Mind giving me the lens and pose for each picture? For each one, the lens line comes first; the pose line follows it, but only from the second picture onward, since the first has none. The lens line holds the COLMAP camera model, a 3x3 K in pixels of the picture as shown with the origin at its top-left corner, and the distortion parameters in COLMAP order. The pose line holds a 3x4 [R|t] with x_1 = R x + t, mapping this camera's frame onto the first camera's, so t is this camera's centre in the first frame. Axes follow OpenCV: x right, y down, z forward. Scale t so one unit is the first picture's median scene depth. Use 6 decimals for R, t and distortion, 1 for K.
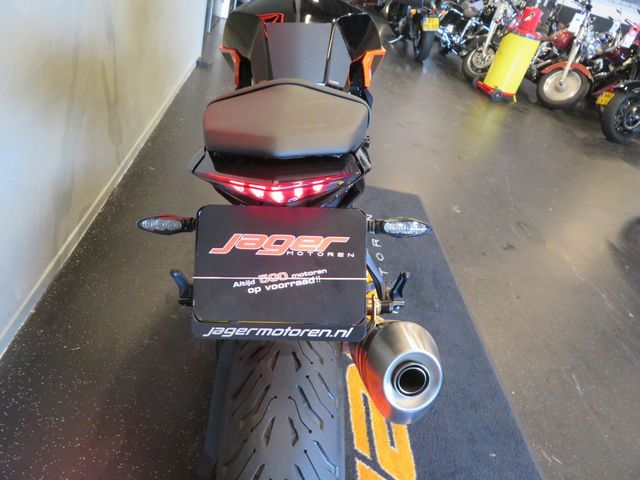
lens RADIAL K [[456.9, 0, 320.0], [0, 456.9, 240.0], [0, 0, 1]] dist [-0.004811, 0.009643]
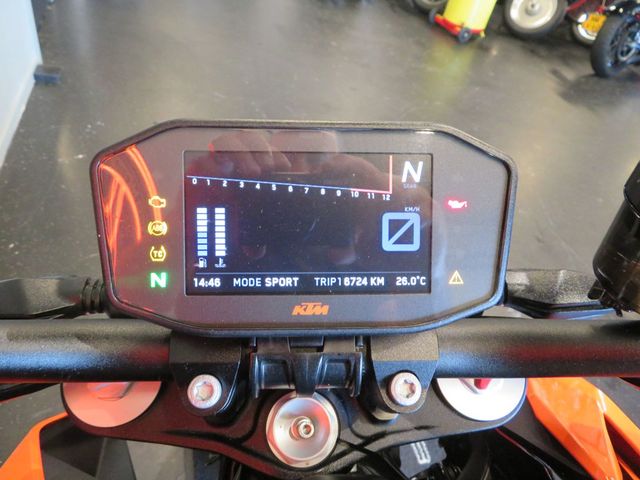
lens RADIAL K [[459.3, 0, 316.7], [0, 459.3, 238.3], [0, 0, 1]] dist [-0.004964, 0.002621]
pose [[0.977851, -0.175568, 0.113948, -0.008625], [0.154102, 0.972313, 0.175672, -0.152071], [-0.141635, -0.154222, 0.977832, 0.213180]]
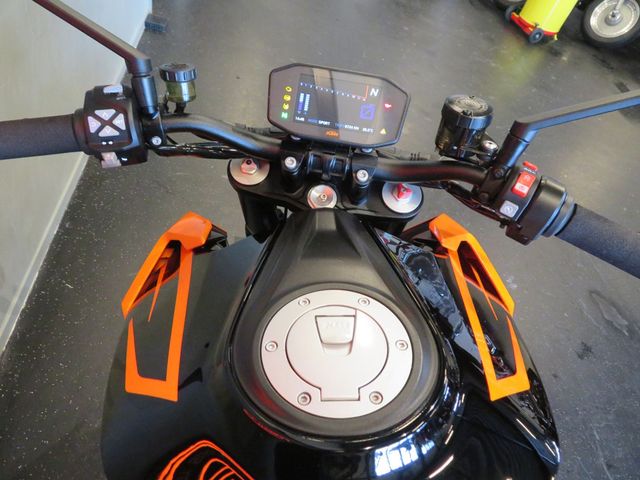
lens RADIAL K [[456.9, 0, 320.0], [0, 456.9, 240.0], [0, 0, 1]] dist [-0.004811, 0.009643]
pose [[0.999718, -0.009089, 0.021936, -0.010991], [0.004082, 0.975869, 0.218320, -0.141199], [-0.023391, -0.218169, 0.975631, 0.148672]]
